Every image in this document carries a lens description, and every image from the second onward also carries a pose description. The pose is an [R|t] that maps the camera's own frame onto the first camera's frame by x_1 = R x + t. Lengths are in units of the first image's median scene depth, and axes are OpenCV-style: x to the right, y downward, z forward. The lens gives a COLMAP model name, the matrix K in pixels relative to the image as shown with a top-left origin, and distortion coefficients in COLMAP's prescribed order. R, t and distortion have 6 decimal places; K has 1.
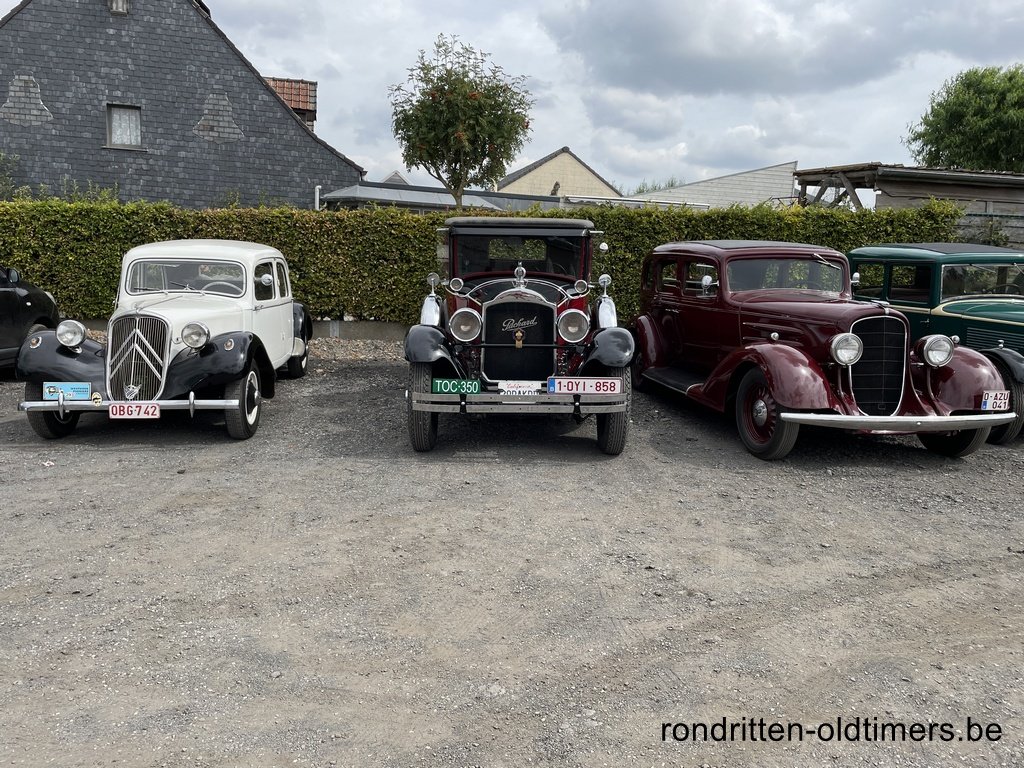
lens RADIAL K [[770.8, 0, 517.5], [0, 770.8, 379.4], [0, 0, 1]] dist [0.108819, -0.130966]
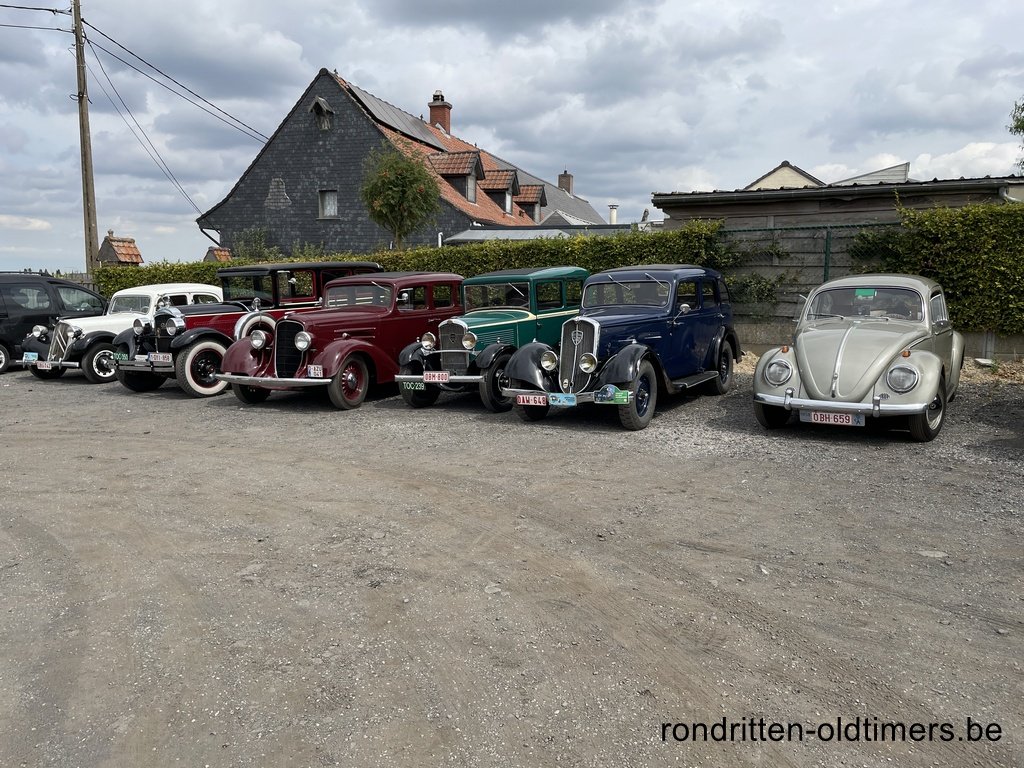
lens RADIAL K [[770.8, 0, 517.5], [0, 770.8, 379.4], [0, 0, 1]] dist [0.108819, -0.130966]
pose [[0.835724, 0.032405, -0.548192, 0.646767], [-0.045566, 0.998907, -0.010417, 0.014653], [0.547256, 0.033685, 0.836287, -0.042746]]
